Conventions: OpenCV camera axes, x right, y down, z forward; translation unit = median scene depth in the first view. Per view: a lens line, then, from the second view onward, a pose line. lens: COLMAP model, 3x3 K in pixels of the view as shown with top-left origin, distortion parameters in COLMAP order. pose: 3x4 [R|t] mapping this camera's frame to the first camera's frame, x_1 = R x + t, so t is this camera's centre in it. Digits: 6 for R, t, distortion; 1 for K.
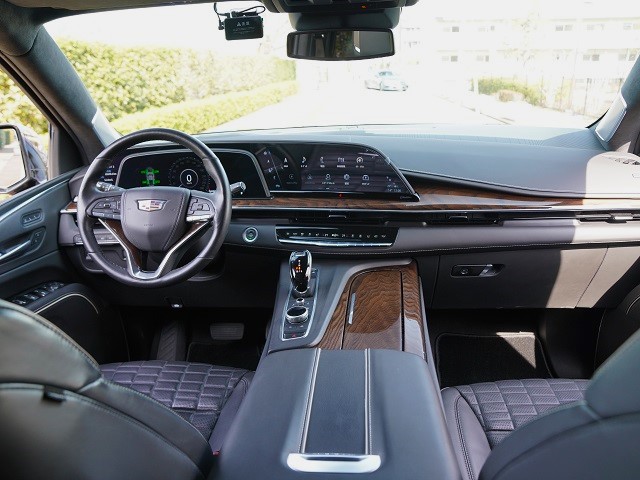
lens RADIAL K [[560.9, 0, 320.0], [0, 560.9, 240.0], [0, 0, 1]] dist [-0.003060, -0.000583]
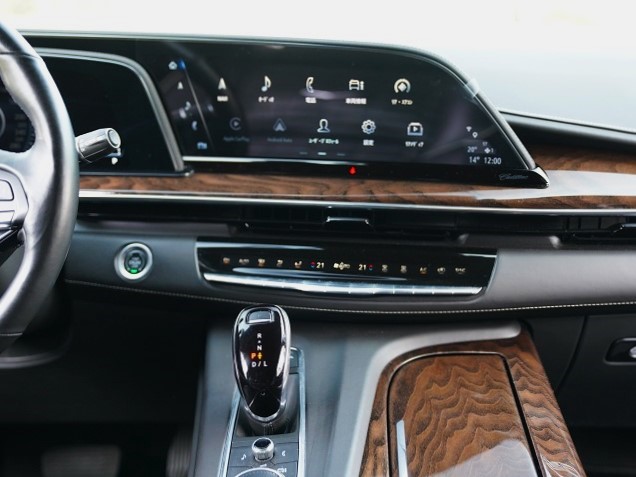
lens RADIAL K [[800.6, 0, 318.0], [0, 800.6, 238.5], [0, 0, 1]] dist [0.121325, 0.001234]
pose [[0.996300, 0.012457, 0.085035, -0.041543], [-0.011627, 0.999880, -0.010241, -0.022474], [-0.085152, 0.009214, 0.996325, 0.413450]]
